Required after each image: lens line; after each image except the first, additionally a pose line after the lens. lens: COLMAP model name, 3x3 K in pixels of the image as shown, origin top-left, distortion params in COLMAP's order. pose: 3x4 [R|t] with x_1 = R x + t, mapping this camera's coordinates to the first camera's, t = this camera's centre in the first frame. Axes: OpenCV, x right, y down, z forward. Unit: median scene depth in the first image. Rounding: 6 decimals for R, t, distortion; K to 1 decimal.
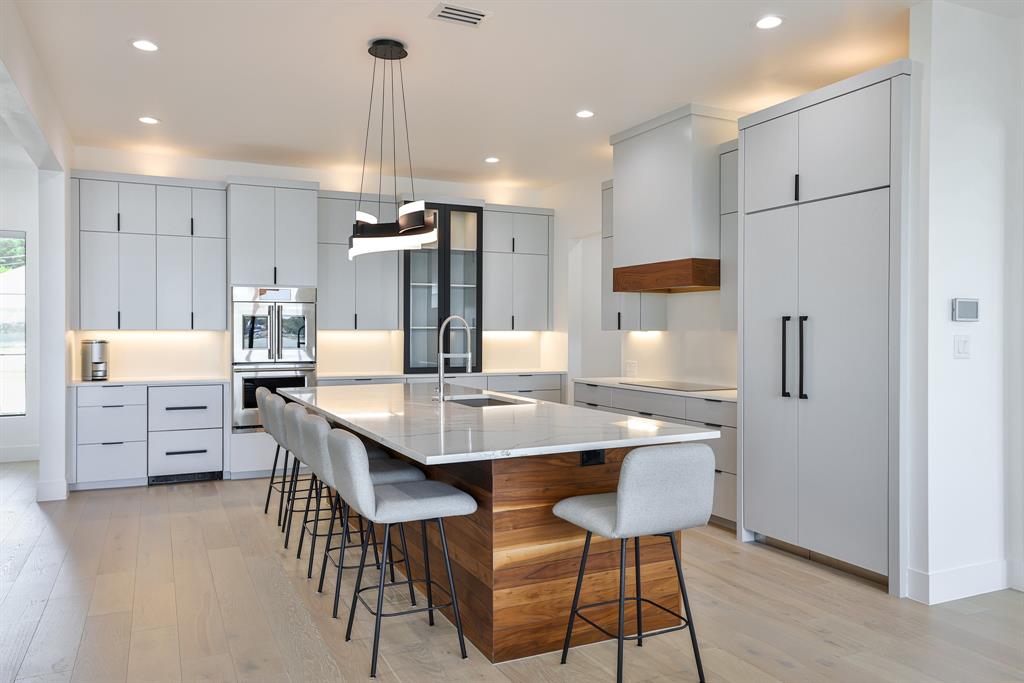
lens RADIAL K [[754.2, 0, 515.2], [0, 754.2, 340.5], [0, 0, 1]] dist [-0.006032, 0.003307]
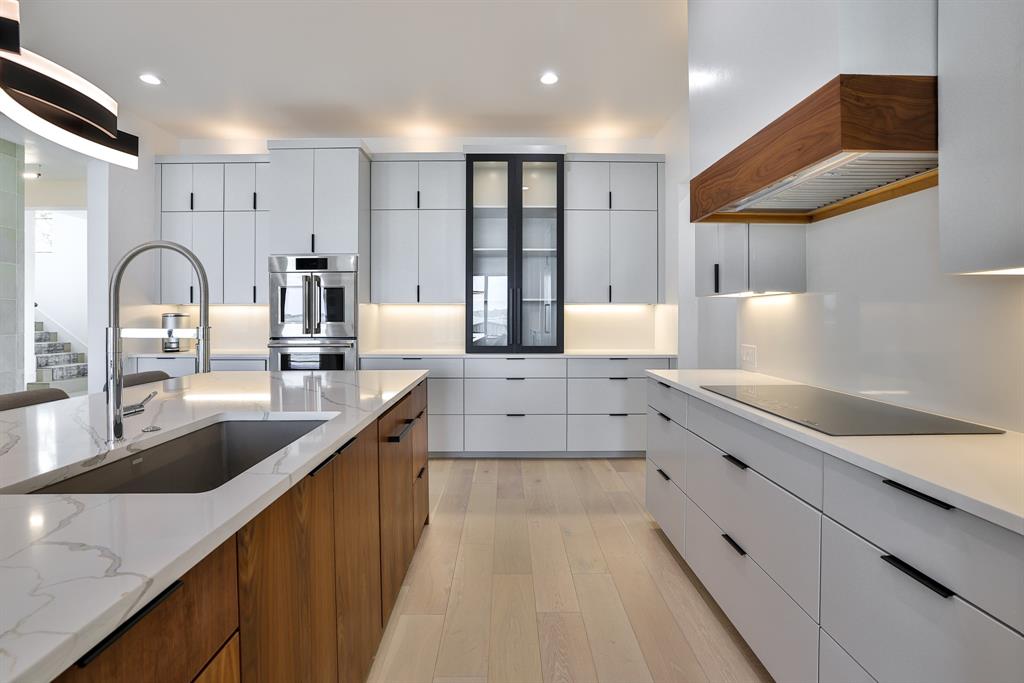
lens RADIAL K [[473.2, 0, 511.0], [0, 473.2, 319.5], [0, 0, 1]] dist [-0.031973, 0.009863]
pose [[0.898836, 0.002053, -0.438280, 0.139740], [-0.004091, 0.999985, -0.003707, 0.007505], [0.438266, 0.005125, 0.898831, 0.536070]]
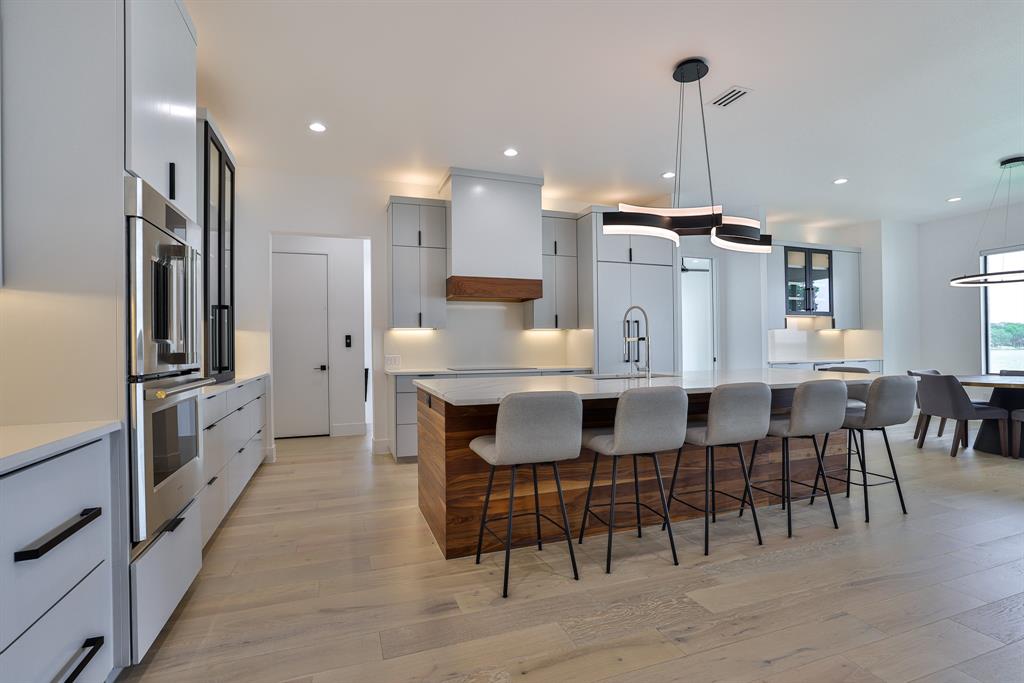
lens RADIAL K [[473.2, 0, 524.7], [0, 473.2, 346.2], [0, 0, 1]] dist [-0.031973, 0.009863]
pose [[0.090285, -0.002057, 0.995914, -0.529349], [0.022862, 0.999739, -0.000007, 0.017437], [-0.995654, 0.022769, 0.090308, 0.699592]]
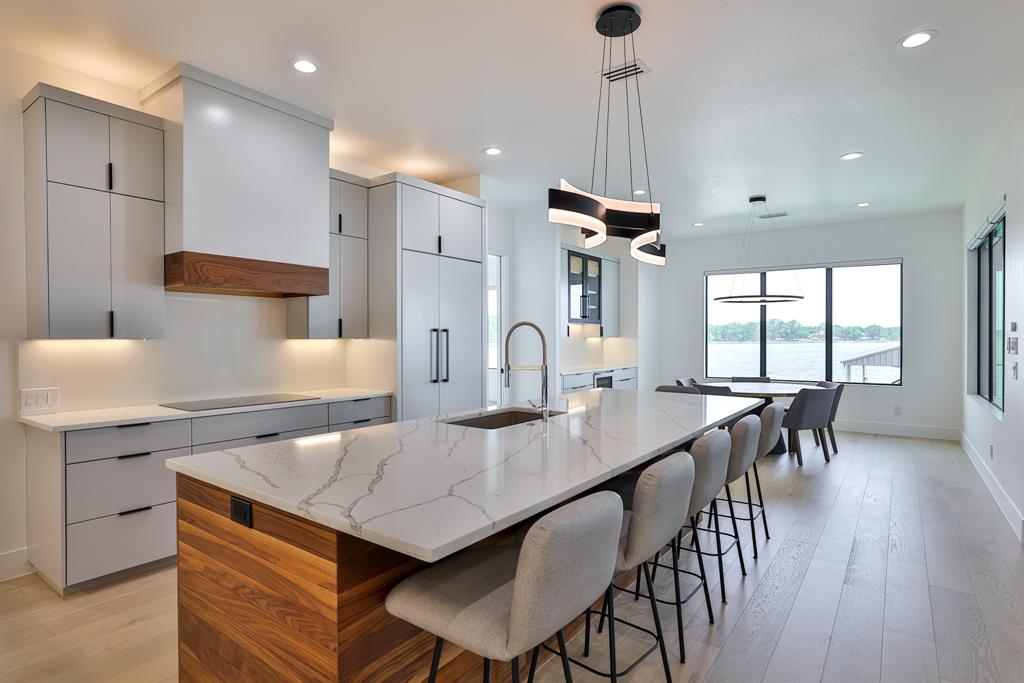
lens RADIAL K [[524.8, 0, 511.0], [0, 524.8, 343.5], [0, 0, 1]] dist [-0.013334, 0.001984]
pose [[-0.463536, -0.010276, 0.886019, -0.383488], [0.012071, 0.999767, 0.017910, -0.012033], [-0.885996, 0.018997, -0.463304, 0.819066]]
